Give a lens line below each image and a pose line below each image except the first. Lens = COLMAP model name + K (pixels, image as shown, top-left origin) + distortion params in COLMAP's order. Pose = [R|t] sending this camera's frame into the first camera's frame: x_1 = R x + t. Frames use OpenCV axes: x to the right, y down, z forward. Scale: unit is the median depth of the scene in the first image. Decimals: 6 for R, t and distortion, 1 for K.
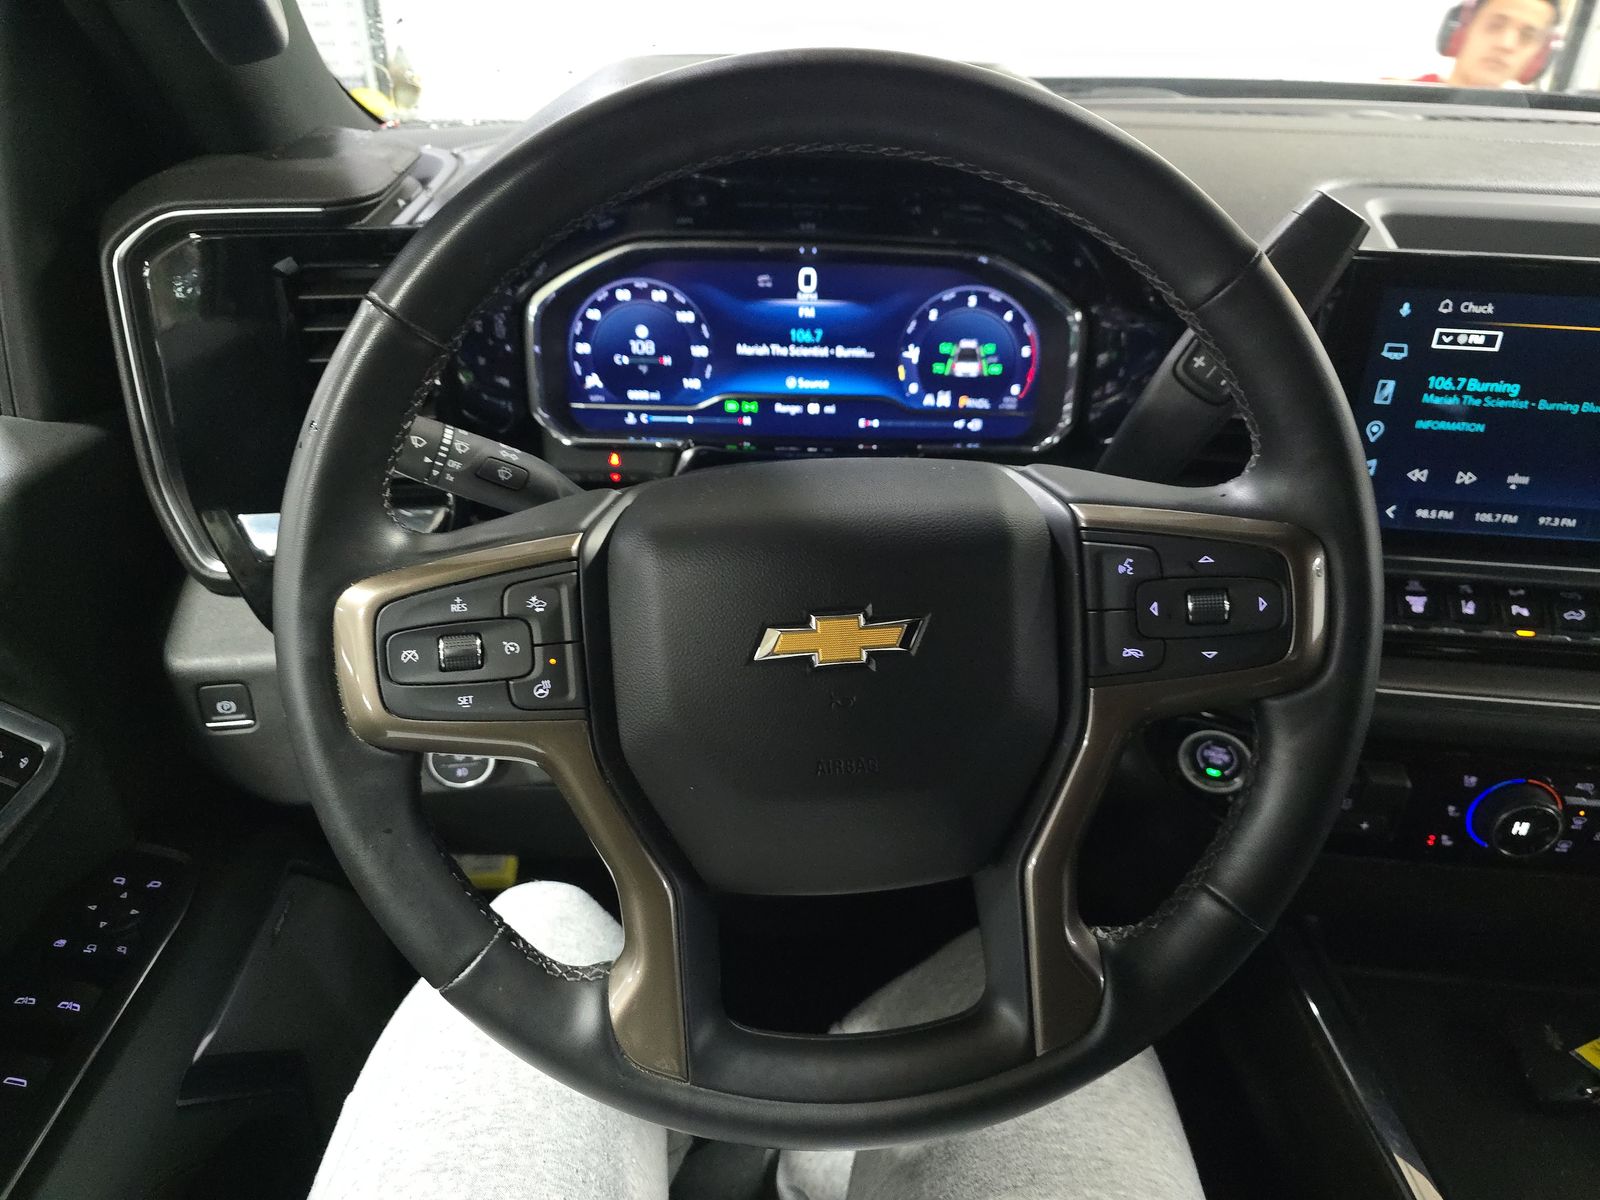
lens RADIAL K [[1088.5, 0, 798.8], [0, 1088.5, 599.9], [0, 0, 1]] dist [0.032110, -0.014777]
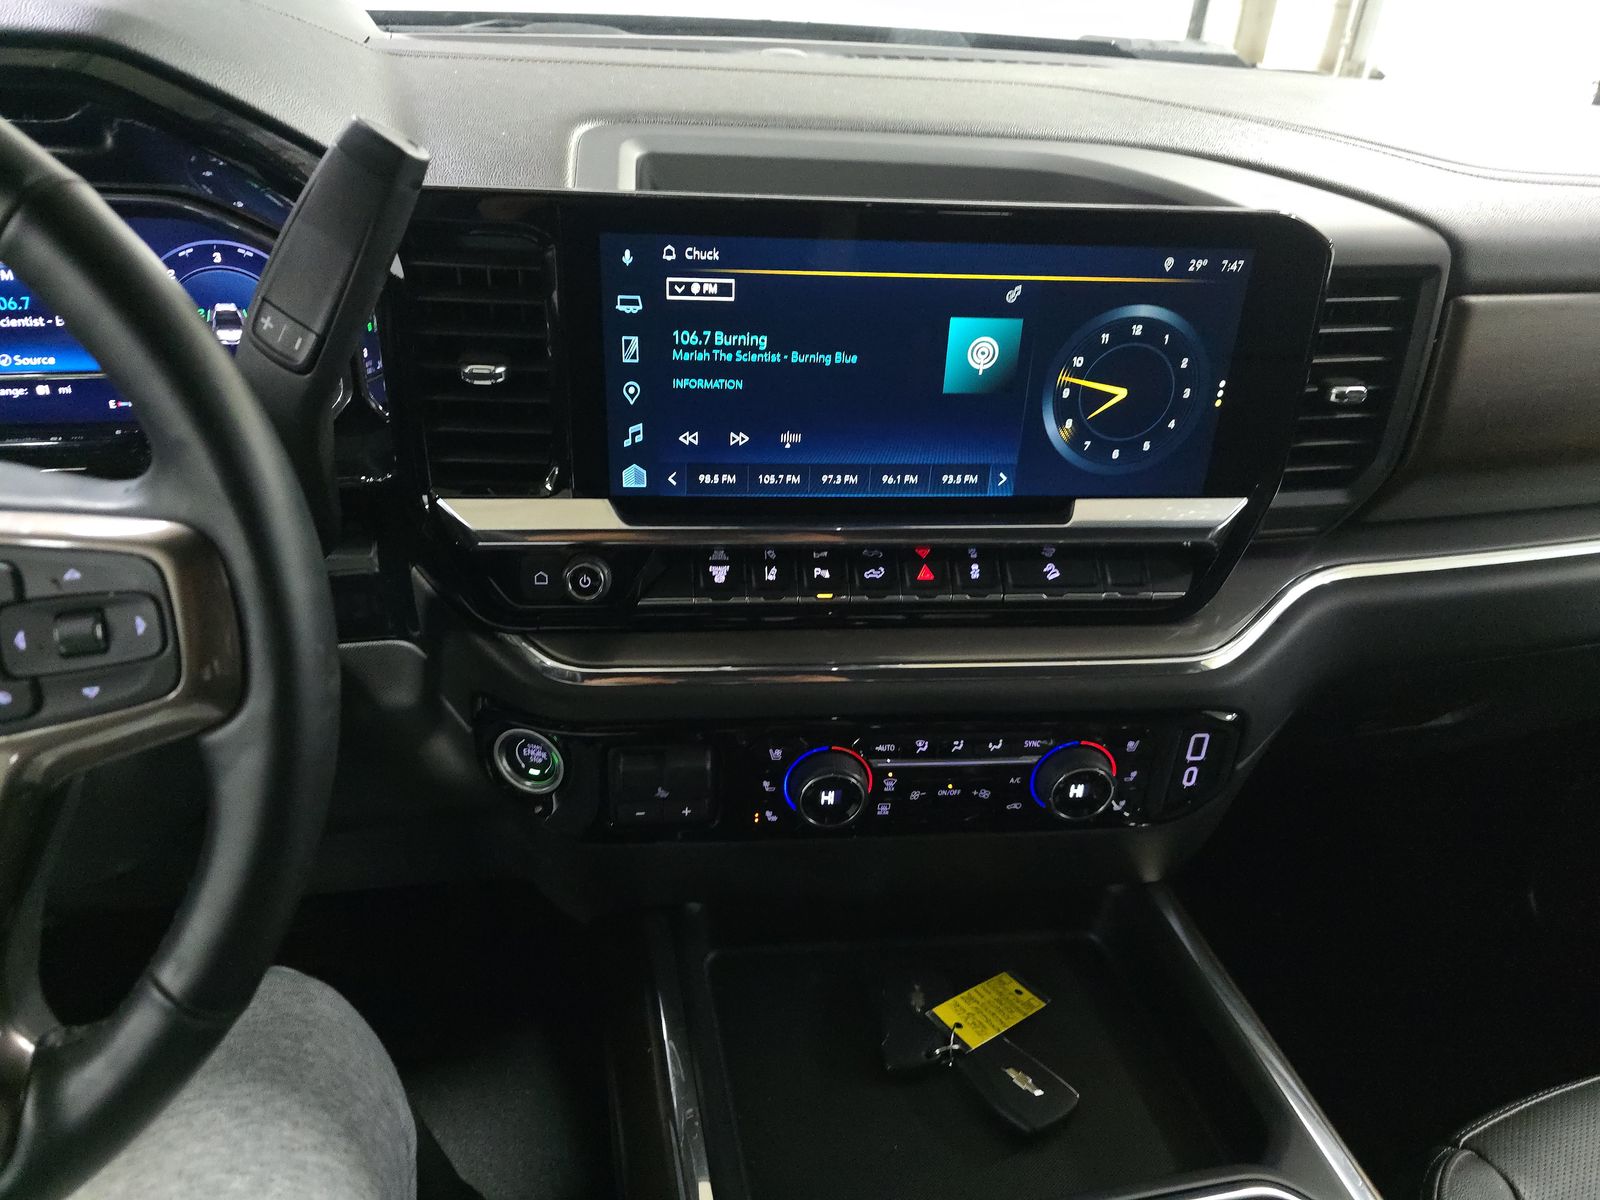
lens RADIAL K [[1088.5, 0, 752.4], [0, 1088.5, 625.5], [0, 0, 1]] dist [0.032110, -0.014777]
pose [[0.981039, -0.085884, 0.173742, 0.452541], [0.076698, 0.995312, 0.058923, -0.005783], [-0.177988, -0.044480, 0.983027, 0.075728]]
